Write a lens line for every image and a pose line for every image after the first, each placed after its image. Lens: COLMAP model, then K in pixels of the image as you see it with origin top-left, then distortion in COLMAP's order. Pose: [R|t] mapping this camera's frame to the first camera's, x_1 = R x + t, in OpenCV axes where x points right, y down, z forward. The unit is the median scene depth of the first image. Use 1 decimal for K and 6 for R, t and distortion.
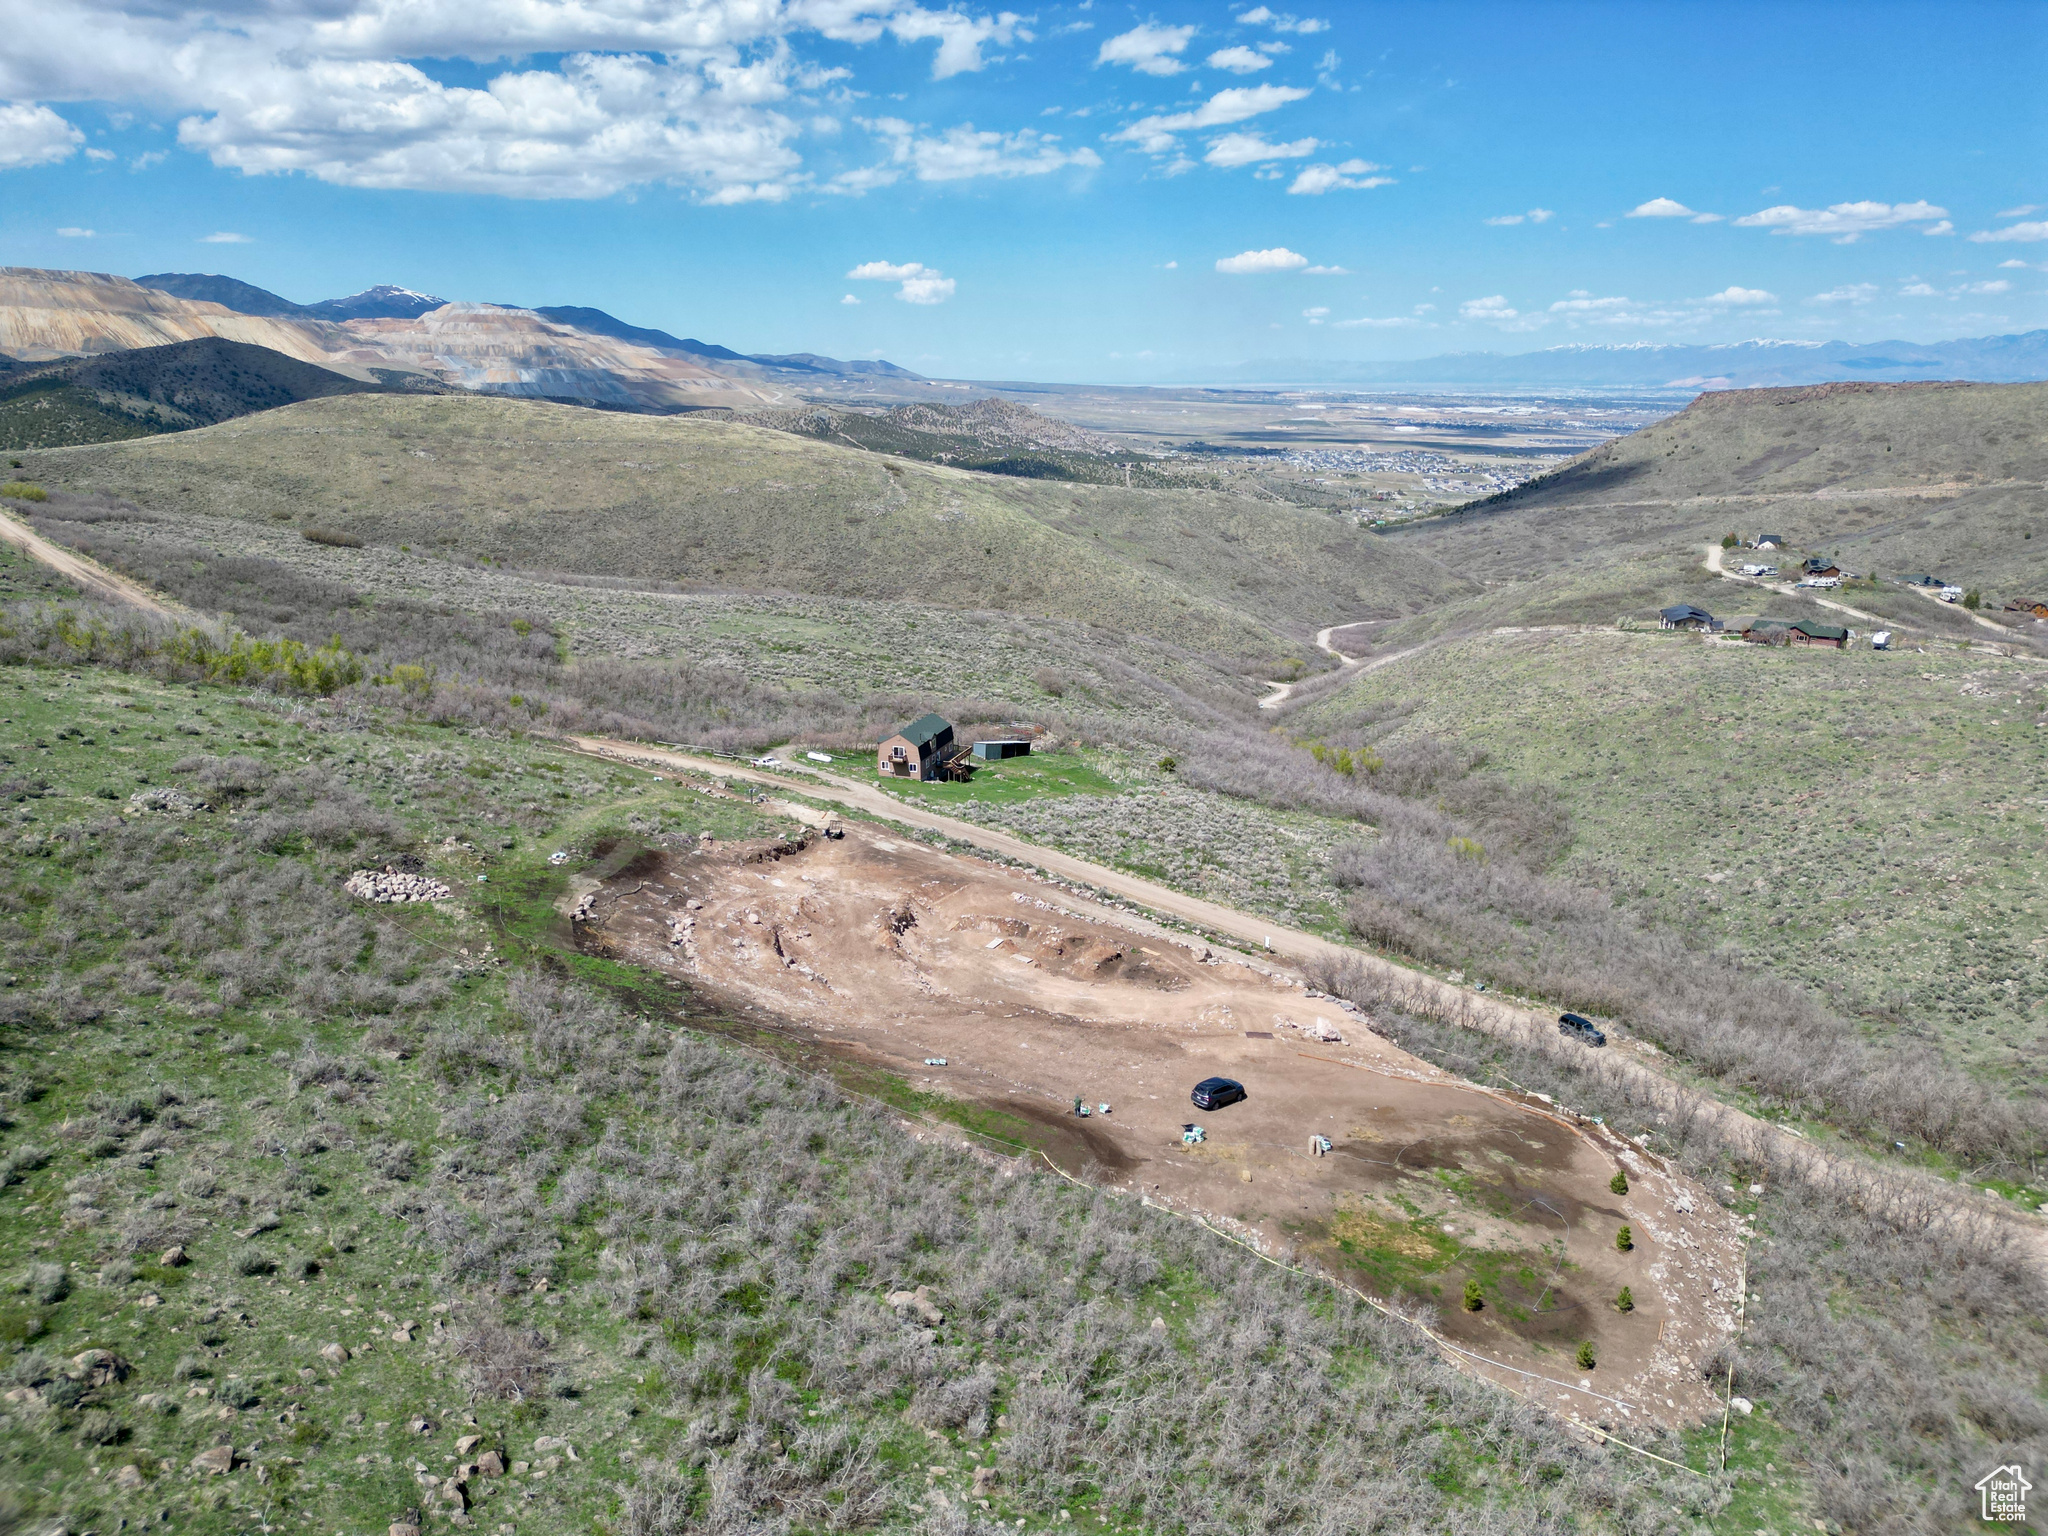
lens RADIAL K [[1428.9, 0, 1028.7], [0, 1428.9, 768.6], [0, 0, 1]] dist [0.087689, -0.091285]
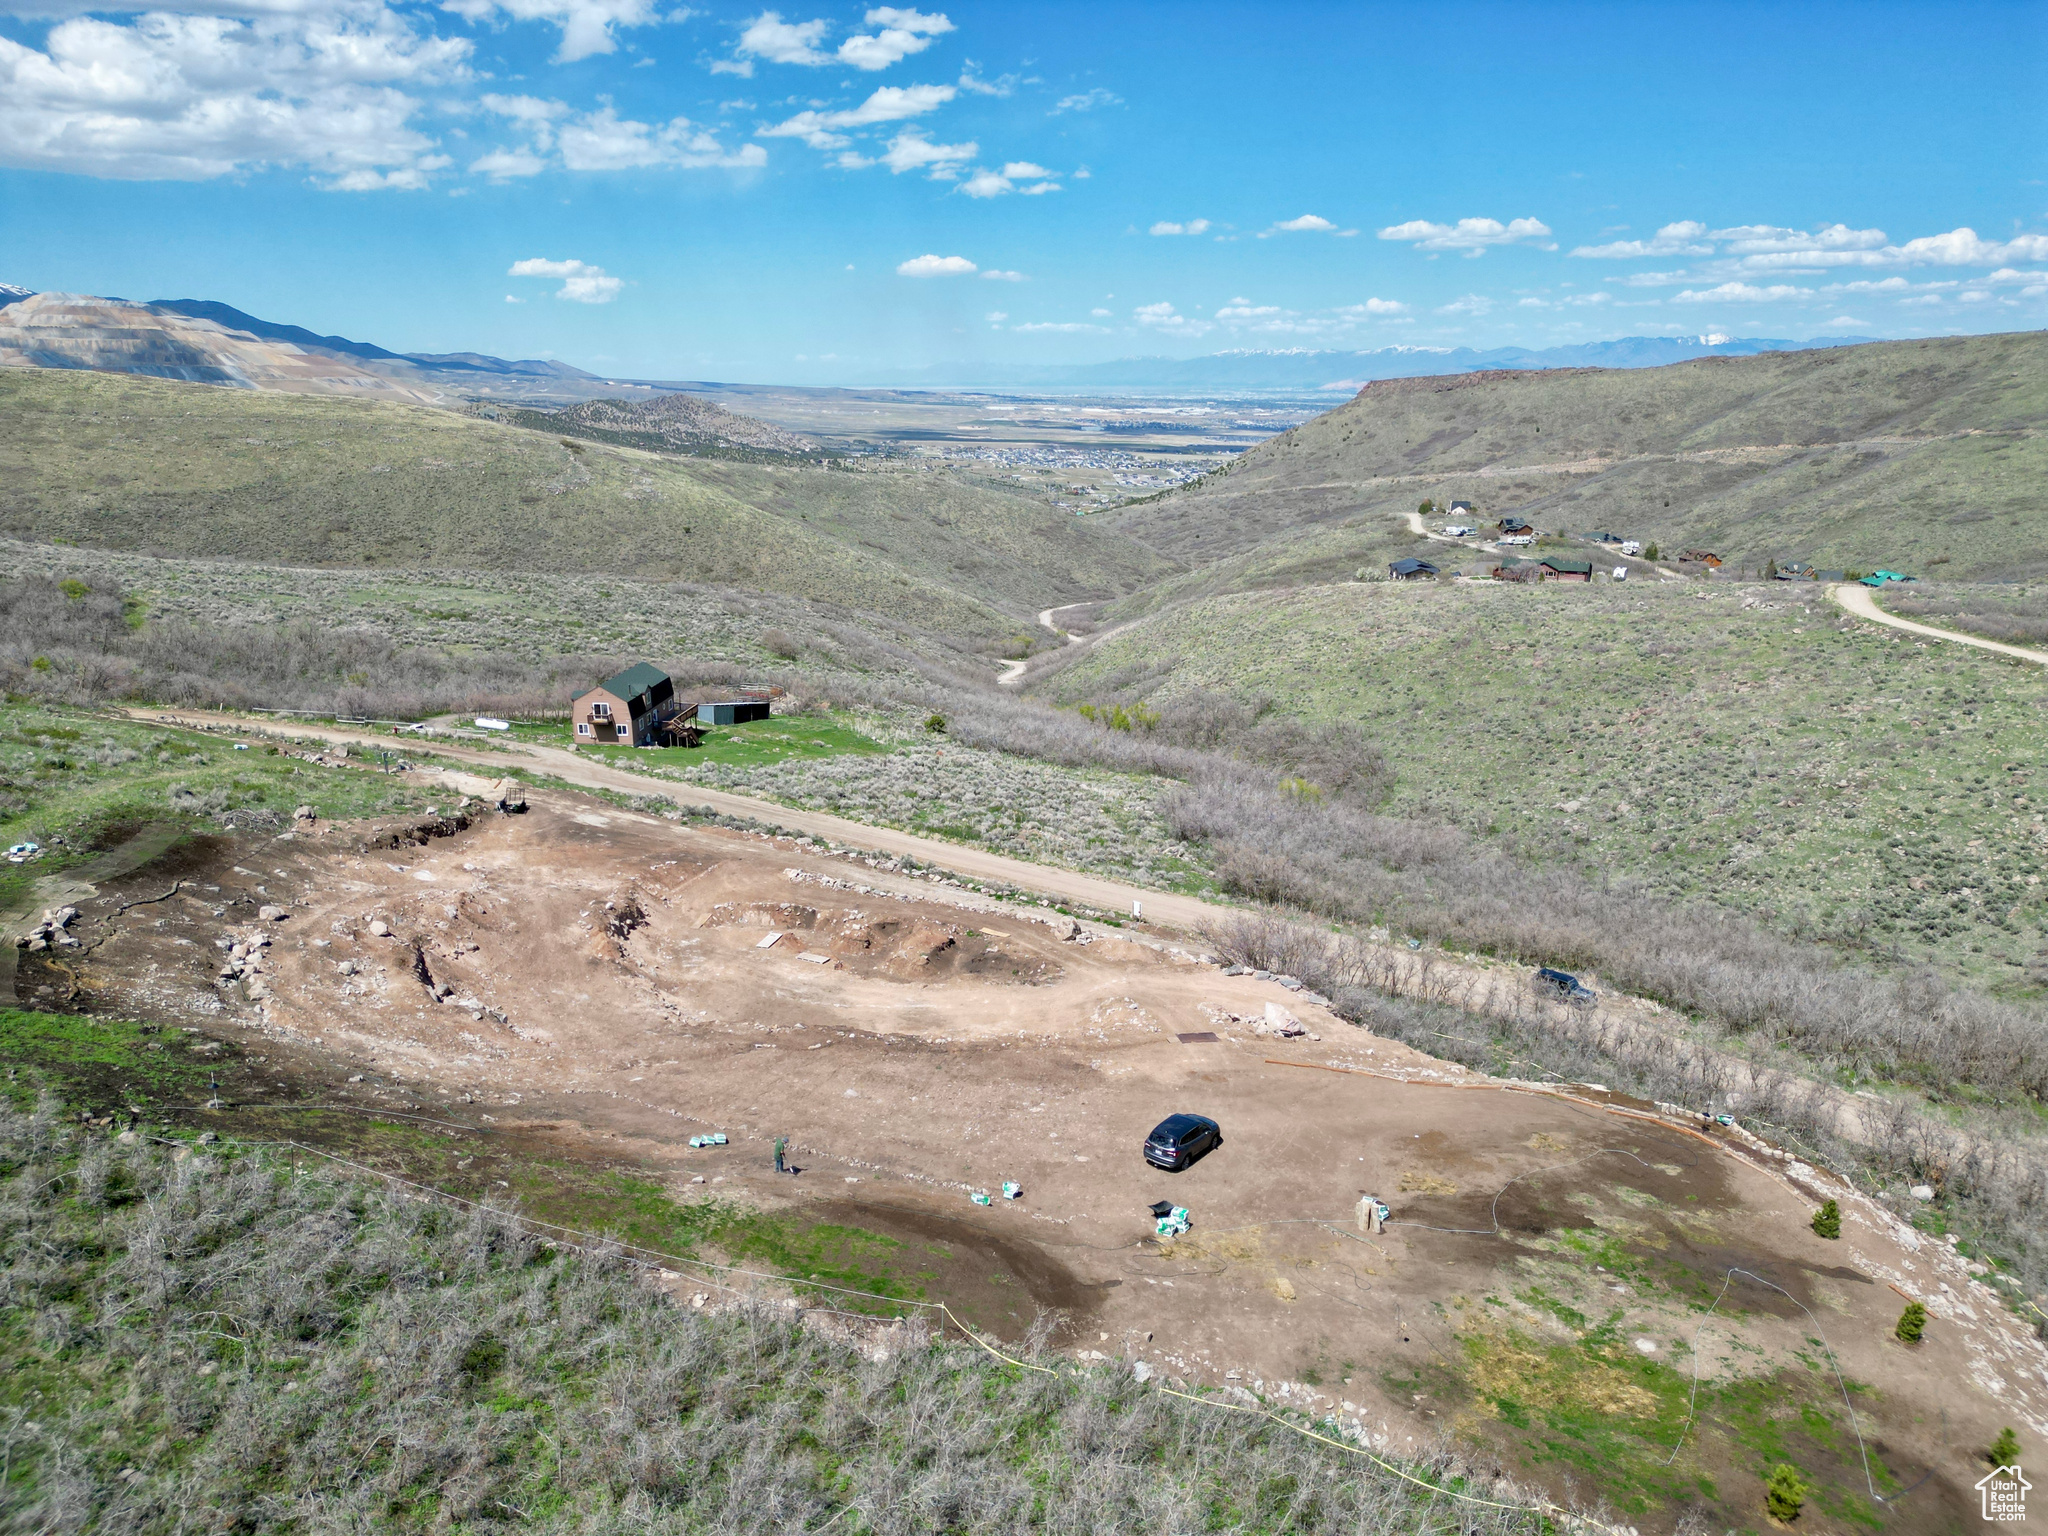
lens RADIAL K [[1431.2, 0, 1027.4], [0, 1431.2, 771.0], [0, 0, 1]] dist [0.070733, -0.066623]
pose [[0.978563, -0.056668, 0.197996, -0.025482], [0.056701, 0.998376, 0.005506, 0.033496], [-0.197987, 0.005838, 0.980187, 0.225261]]
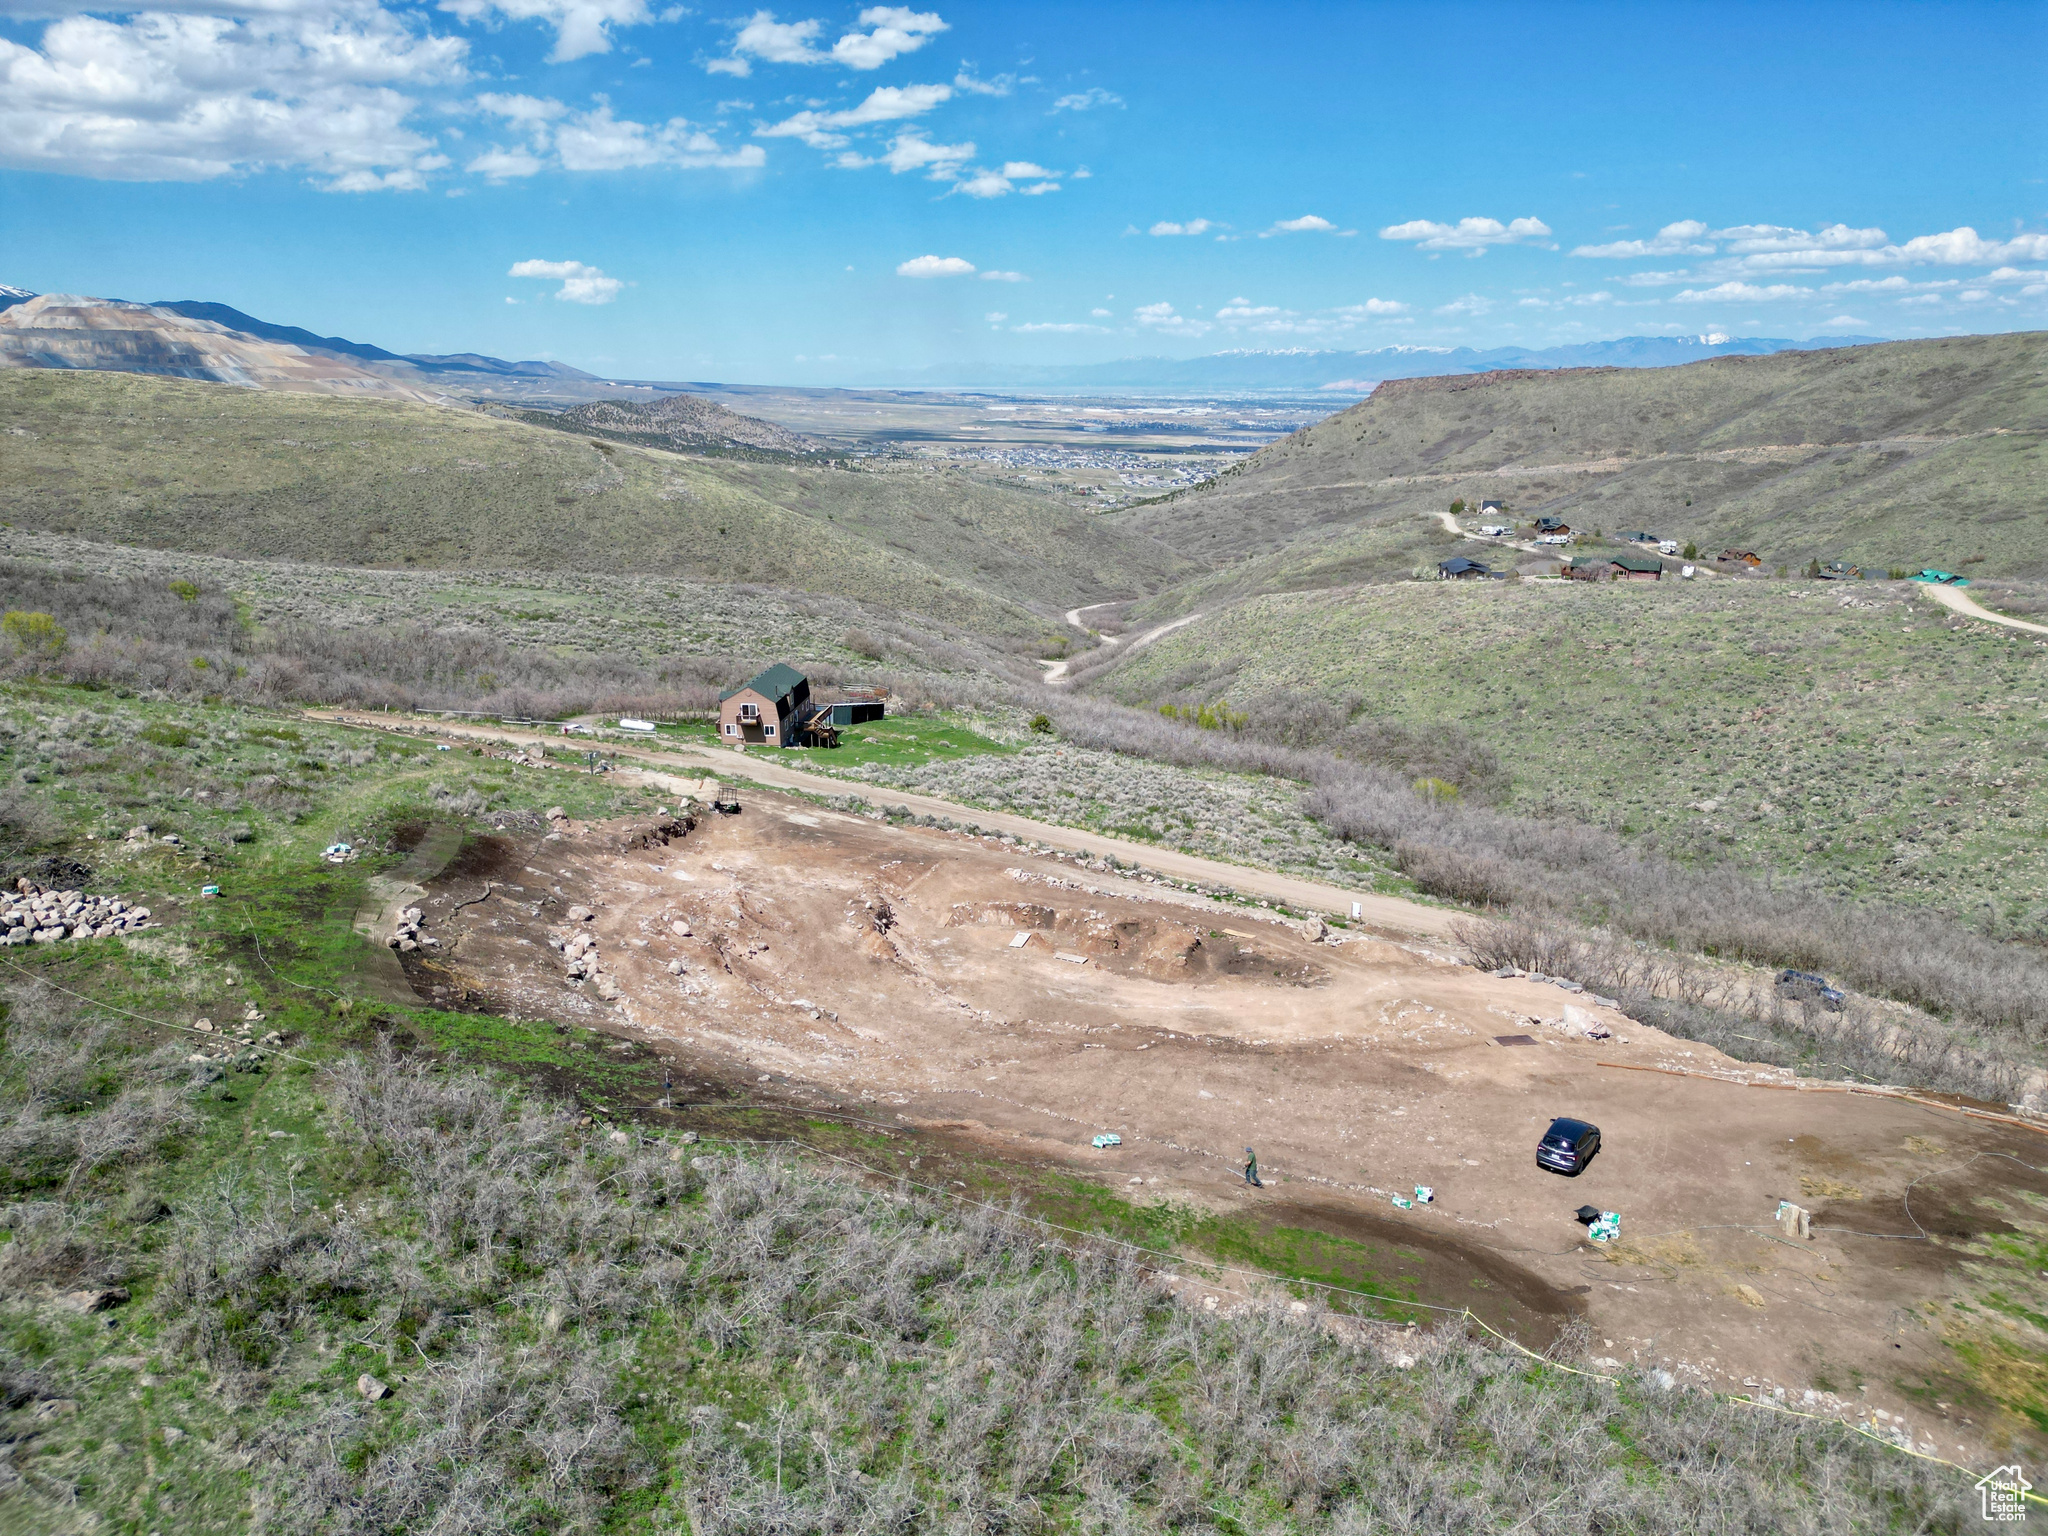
lens RADIAL K [[1431.2, 0, 1027.4], [0, 1431.2, 771.0], [0, 0, 1]] dist [0.070733, -0.066623]
pose [[0.978491, -0.057771, 0.198034, -0.112677], [0.057870, 0.998310, 0.005293, 0.028543], [-0.198005, 0.006281, 0.980181, 0.244983]]
